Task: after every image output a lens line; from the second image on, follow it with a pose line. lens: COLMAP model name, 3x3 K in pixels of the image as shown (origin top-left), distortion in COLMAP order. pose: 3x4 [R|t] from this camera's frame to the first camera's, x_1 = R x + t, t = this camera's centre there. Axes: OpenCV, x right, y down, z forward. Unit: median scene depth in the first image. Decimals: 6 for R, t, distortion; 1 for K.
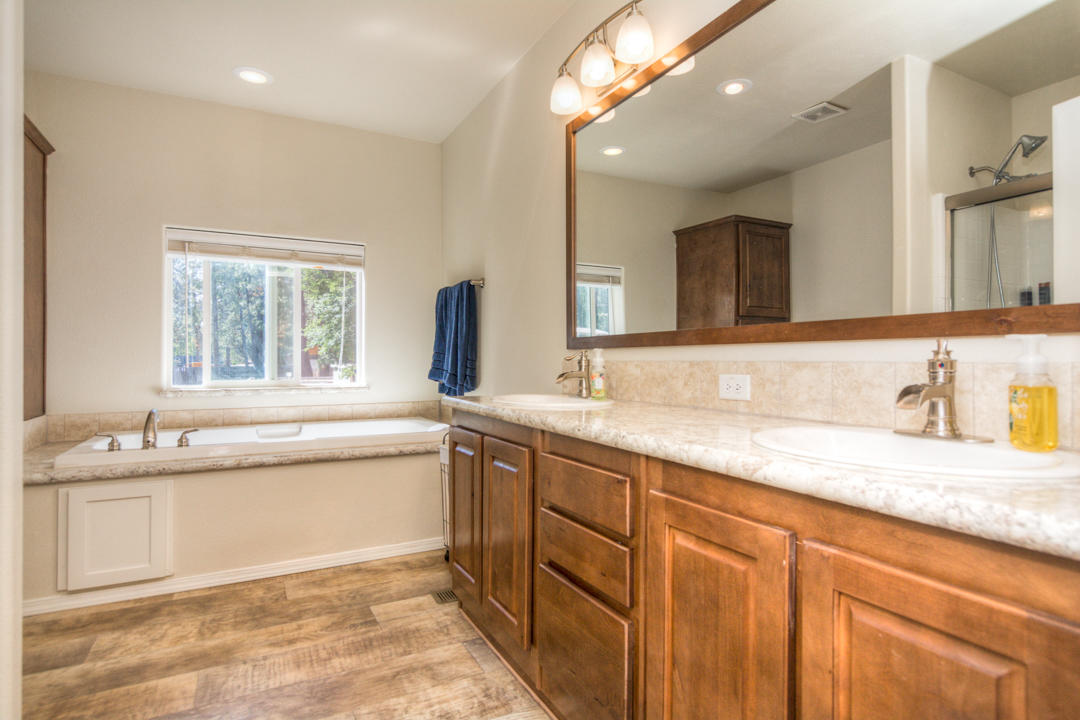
lens RADIAL K [[568.7, 0, 543.5], [0, 568.7, 360.4], [0, 0, 1]] dist [-0.003205, -0.000067]
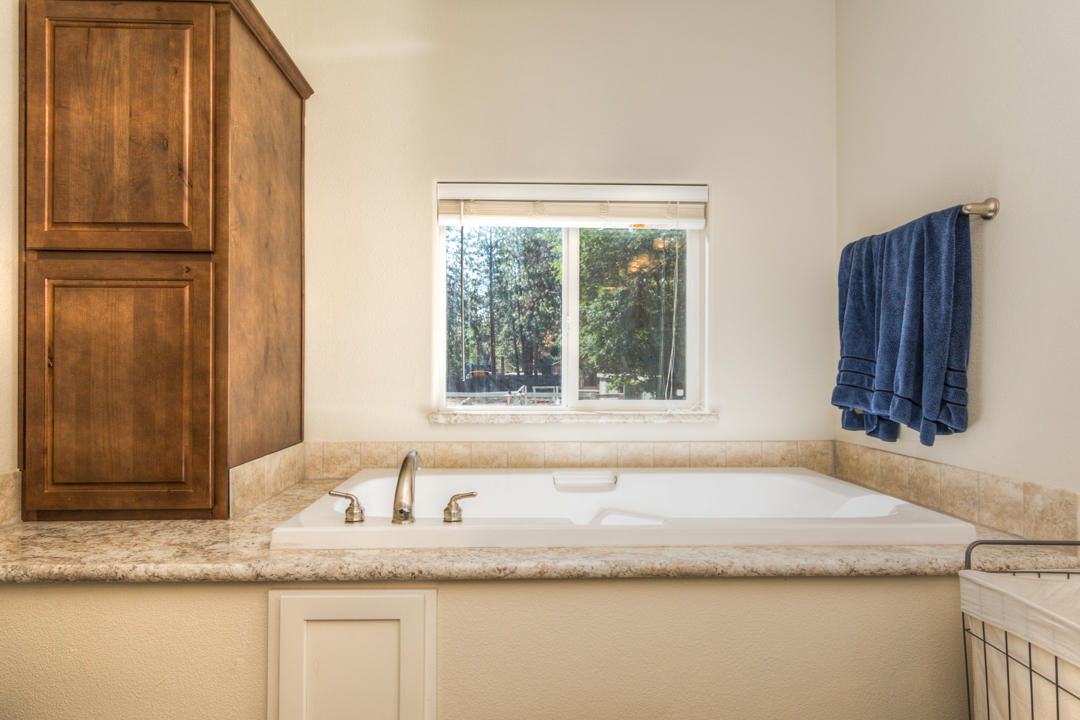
lens RADIAL K [[568.7, 0, 543.5], [0, 568.7, 360.4], [0, 0, 1]] dist [-0.003205, -0.000067]
pose [[0.907776, -0.005326, -0.419422, -0.237648], [-0.001231, 0.999881, -0.015362, -0.001967], [0.419454, 0.014462, 0.907662, 0.395954]]
